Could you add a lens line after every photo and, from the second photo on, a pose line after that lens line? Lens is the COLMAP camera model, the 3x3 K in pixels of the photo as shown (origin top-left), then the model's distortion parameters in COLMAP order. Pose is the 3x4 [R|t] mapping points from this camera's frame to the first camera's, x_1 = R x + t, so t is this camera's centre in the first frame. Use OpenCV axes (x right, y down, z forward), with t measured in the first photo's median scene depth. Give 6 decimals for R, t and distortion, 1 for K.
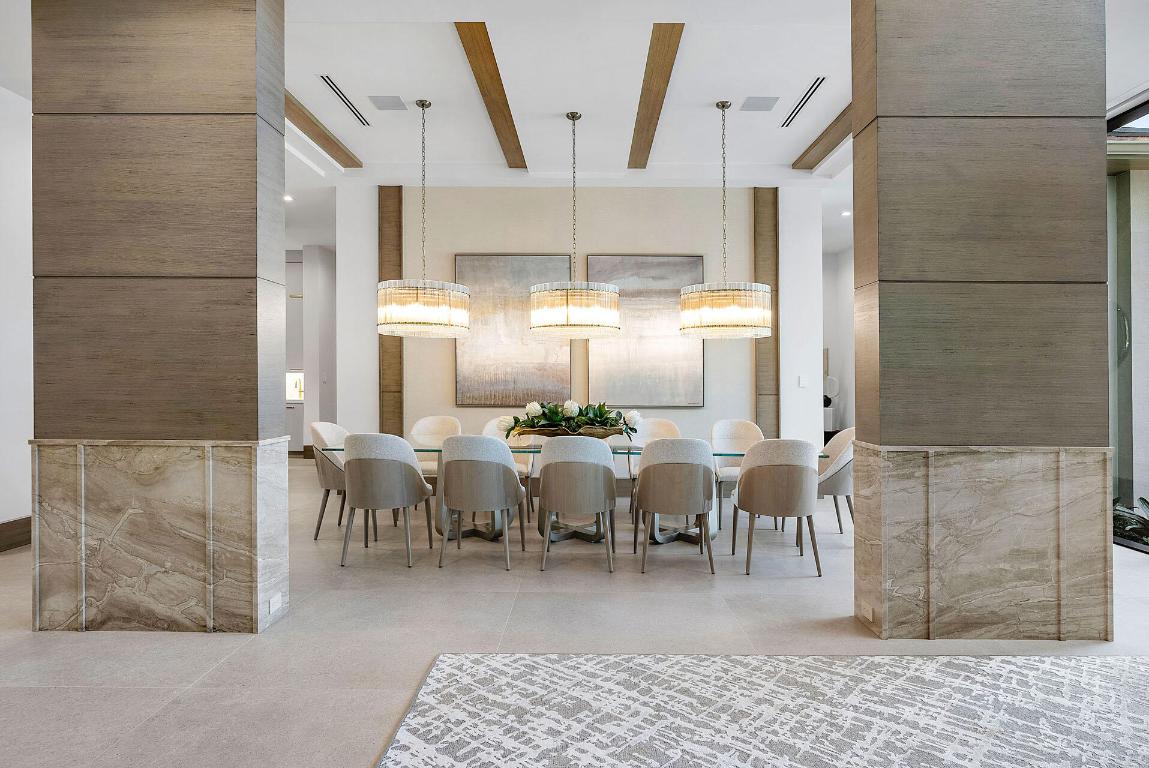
lens RADIAL K [[640.2, 0, 573.1], [0, 640.2, 378.6], [0, 0, 1]] dist [-0.005609, -0.001511]
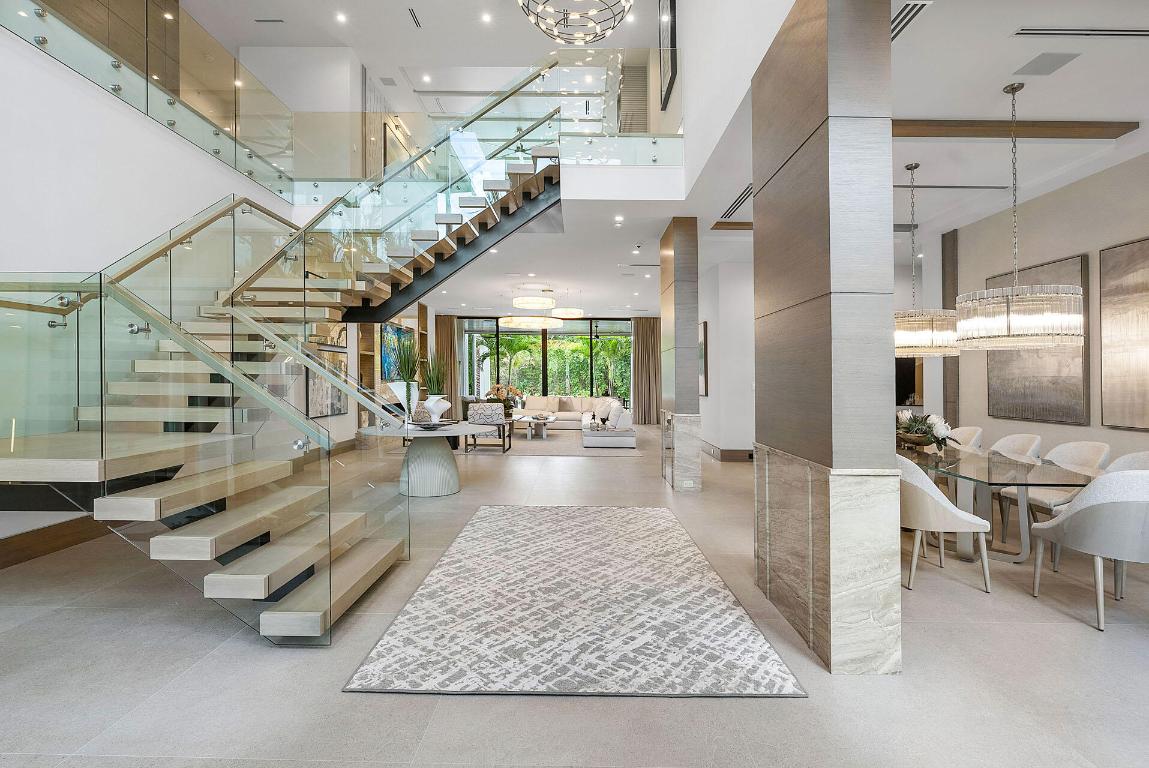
lens RADIAL K [[546.3, 0, 576.7], [0, 546.3, 382.3], [0, 0, 1]] dist [-0.000007, -0.000014]
pose [[0.021086, 0.008866, -0.999738, 1.827670], [-0.005497, 0.999947, 0.008752, -0.044110], [0.999763, 0.005311, 0.021133, 0.642369]]
